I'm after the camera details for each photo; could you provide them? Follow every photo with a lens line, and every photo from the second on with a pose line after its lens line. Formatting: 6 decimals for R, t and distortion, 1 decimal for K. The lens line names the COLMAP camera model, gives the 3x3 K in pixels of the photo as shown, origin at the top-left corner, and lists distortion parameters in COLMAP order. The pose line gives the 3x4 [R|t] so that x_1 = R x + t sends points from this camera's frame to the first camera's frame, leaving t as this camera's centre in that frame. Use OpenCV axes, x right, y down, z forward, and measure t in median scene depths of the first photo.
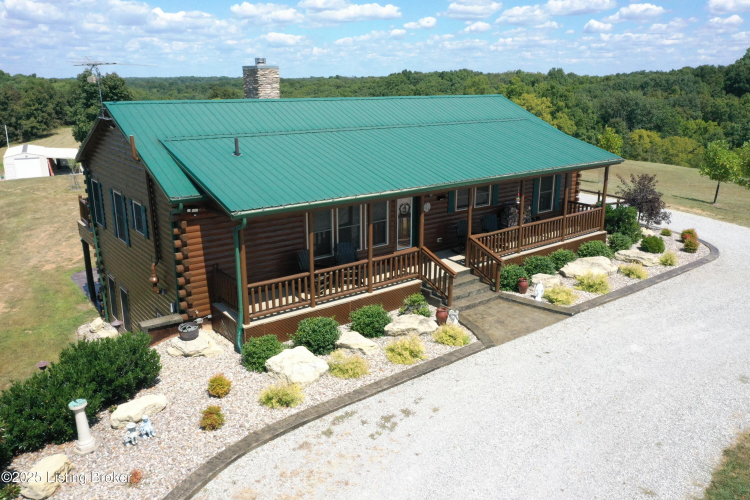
lens RADIAL K [[610.1, 0, 375.0], [0, 610.1, 250.0], [0, 0, 1]] dist [-0.006304, -0.007399]
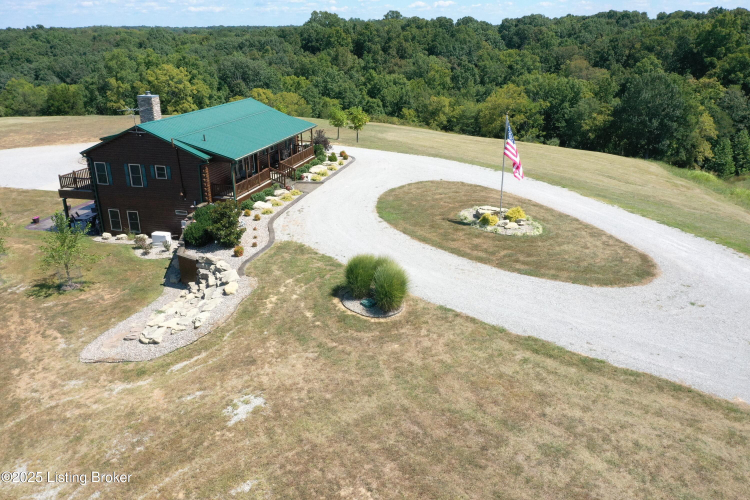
lens RADIAL K [[594.3, 0, 375.0], [0, 594.3, 250.0], [0, 0, 1]] dist [0.004292, -0.000139]
pose [[0.802761, -0.214595, 0.556349, -0.721731], [0.167699, 0.976590, 0.134716, 0.049810], [-0.572234, -0.014845, 0.819956, -0.947384]]
